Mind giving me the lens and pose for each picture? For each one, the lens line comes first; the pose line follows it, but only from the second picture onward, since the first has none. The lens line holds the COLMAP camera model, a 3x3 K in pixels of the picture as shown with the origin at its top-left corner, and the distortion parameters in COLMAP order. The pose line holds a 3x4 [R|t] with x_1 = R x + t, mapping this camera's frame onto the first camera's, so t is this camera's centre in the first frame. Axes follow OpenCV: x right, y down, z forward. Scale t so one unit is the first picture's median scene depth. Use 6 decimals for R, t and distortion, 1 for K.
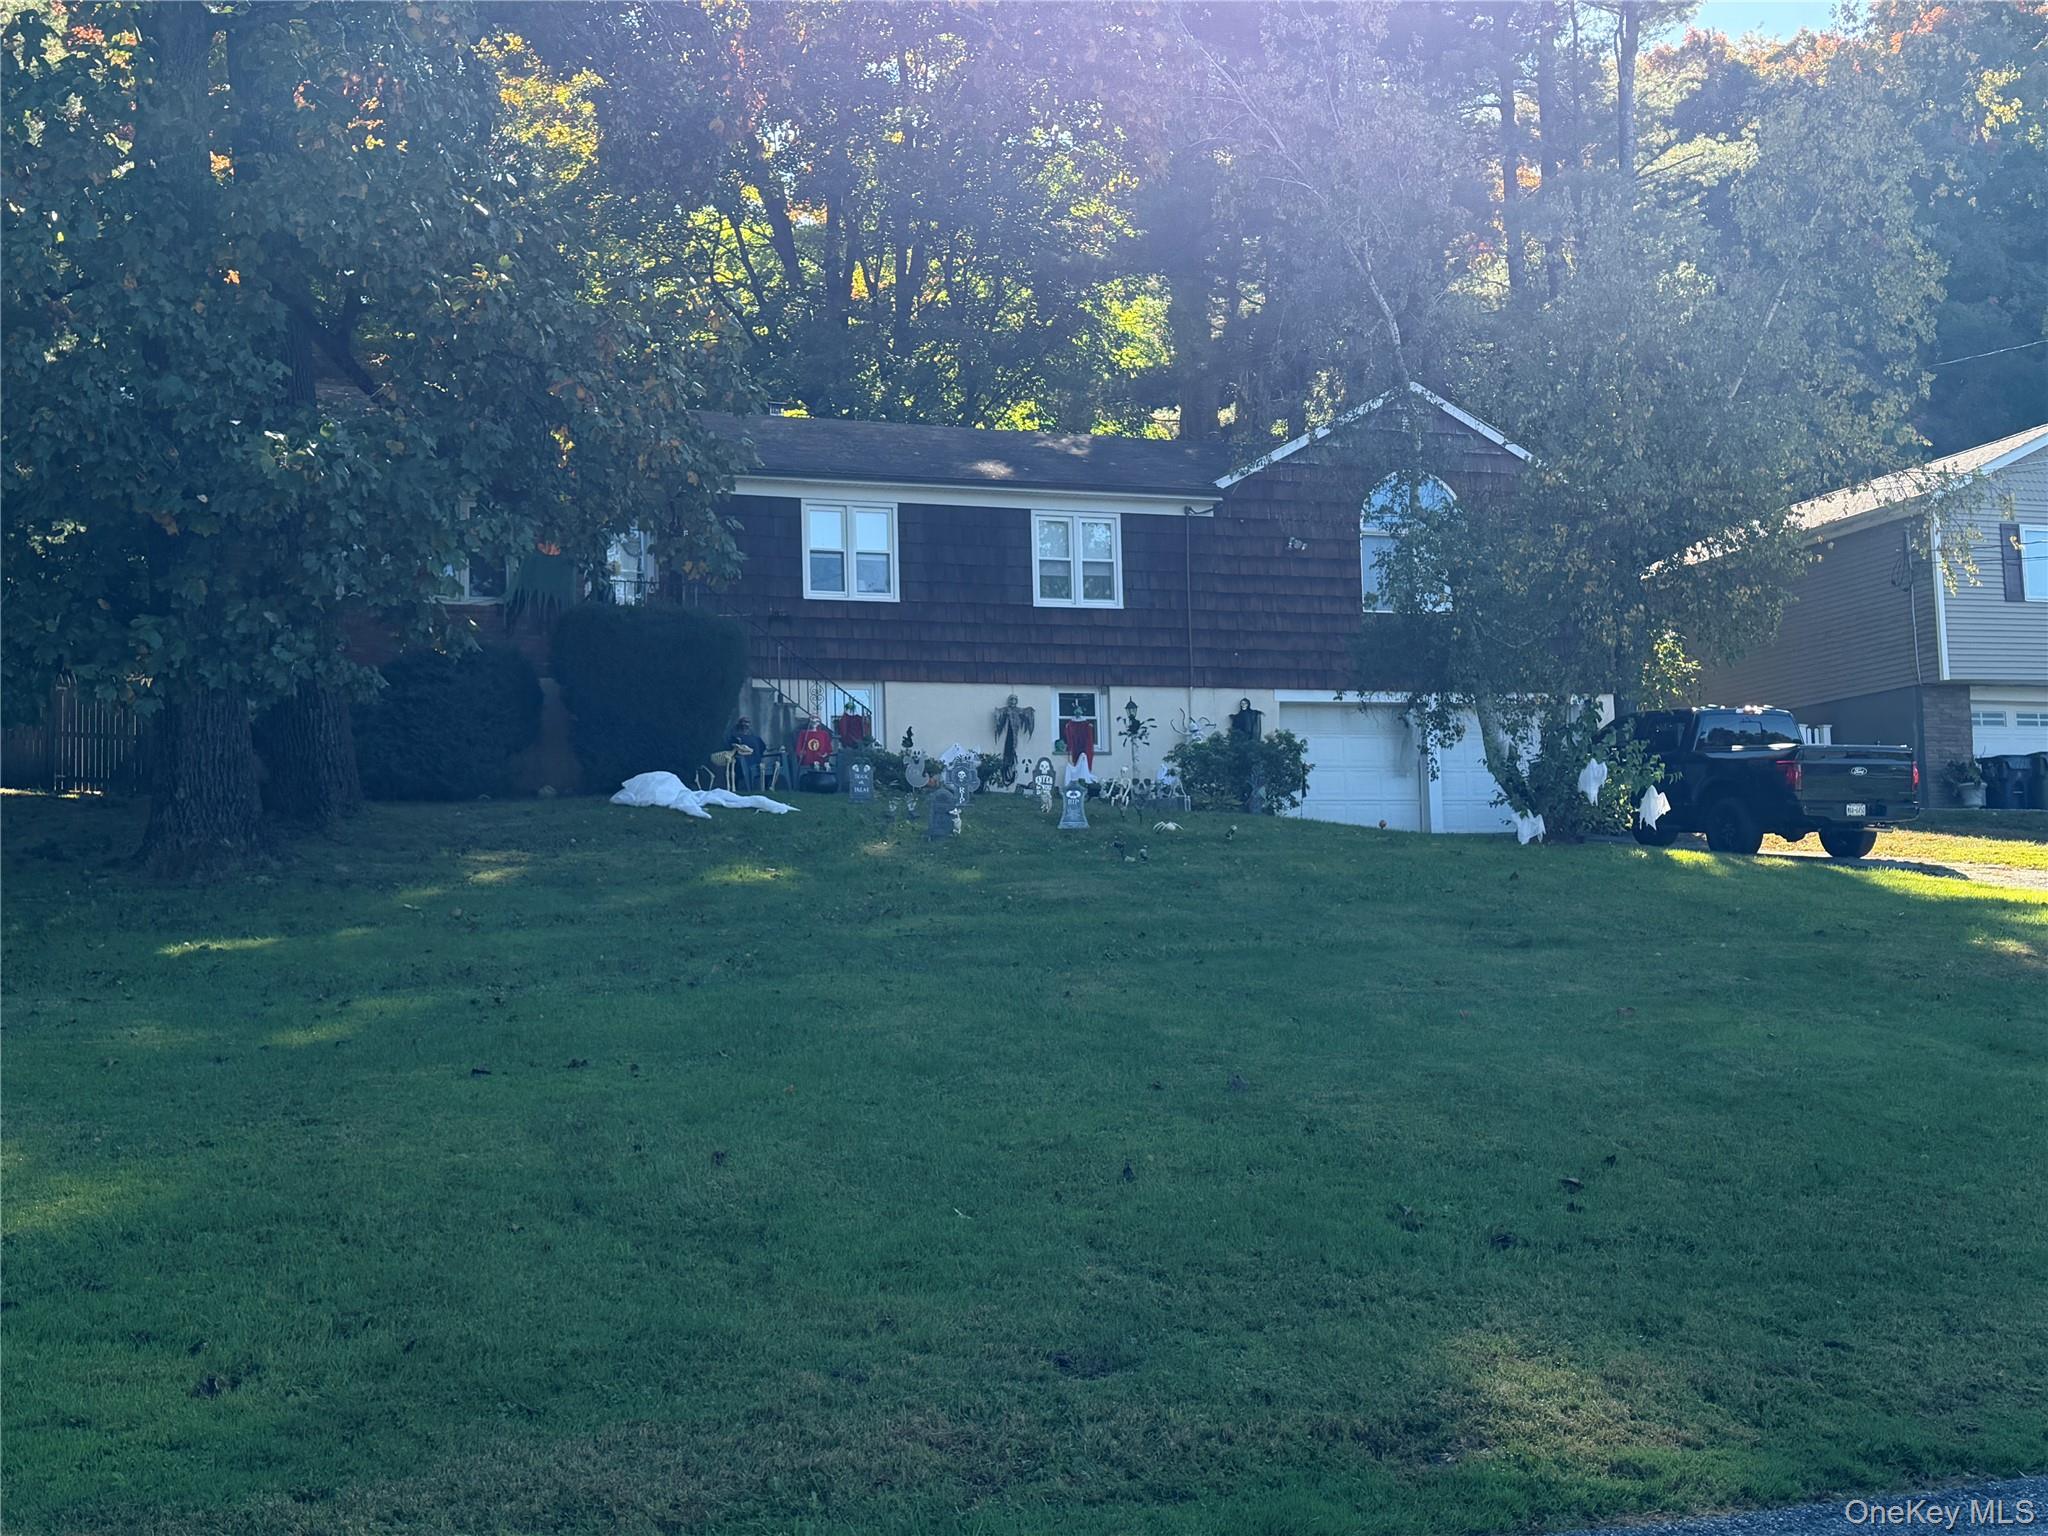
lens RADIAL K [[2338.2, 0, 1024.0], [0, 2338.2, 768.0], [0, 0, 1]] dist [0.134865, -0.182385]
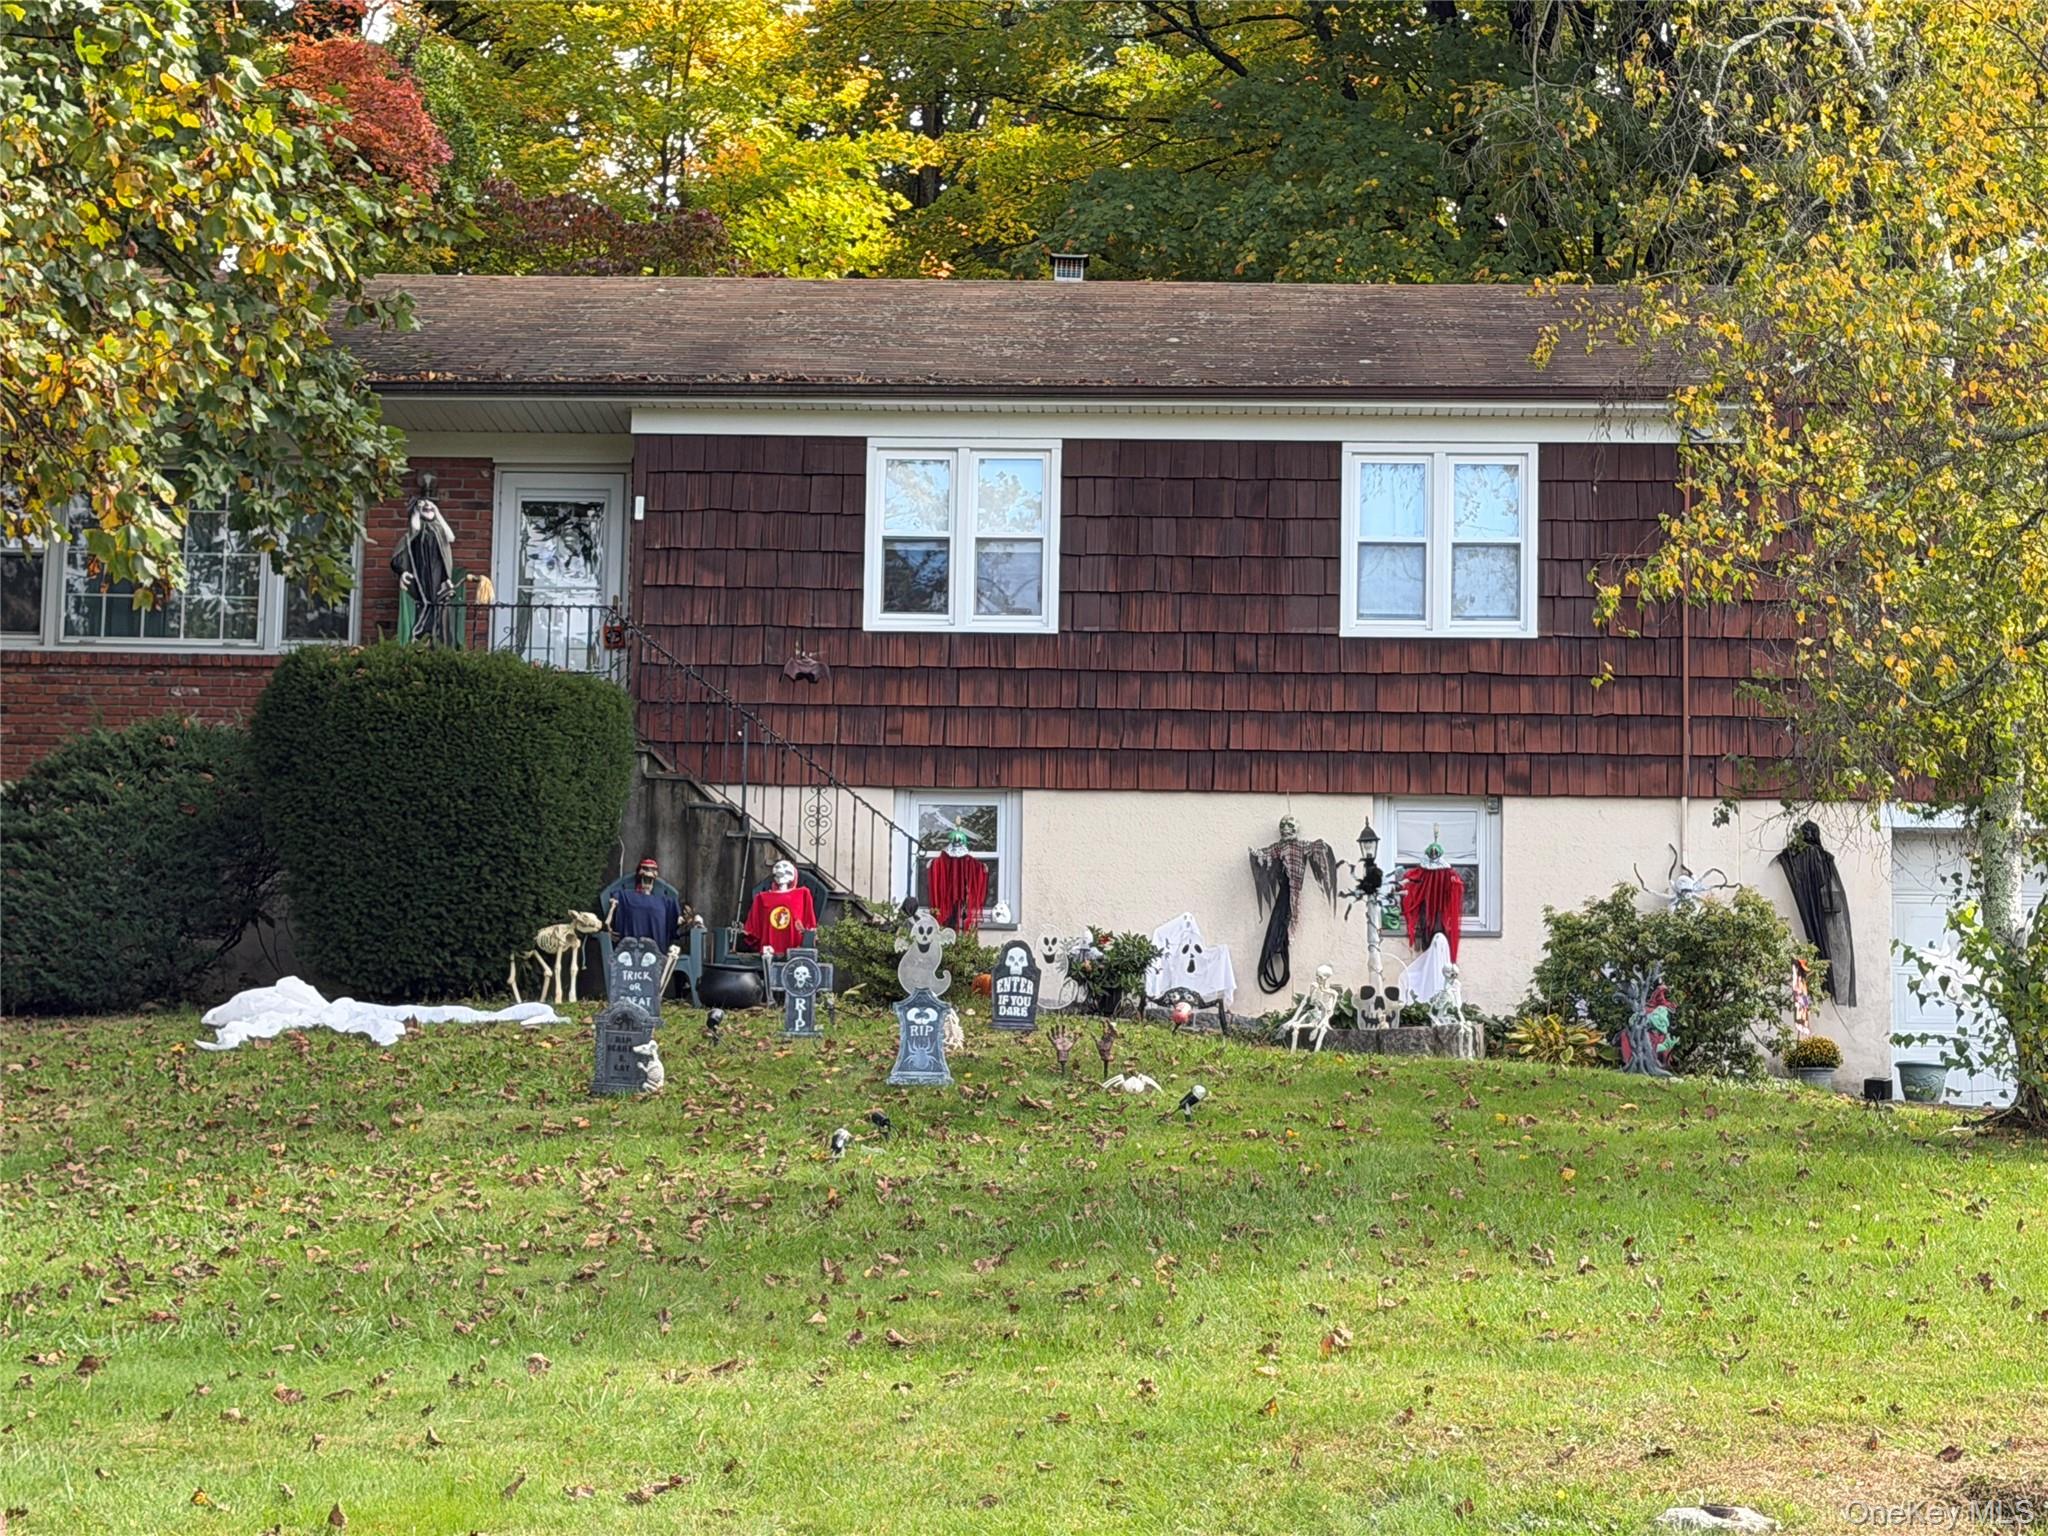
lens RADIAL K [[4312.1, 0, 1024.0], [0, 4312.1, 768.0], [0, 0, 1]] dist [0.058280, 0.254735]
pose [[0.923216, -0.008764, -0.384181, 0.295486], [-0.008722, 0.999005, -0.043748, -0.000945], [0.384182, 0.043740, 0.922221, 0.140042]]
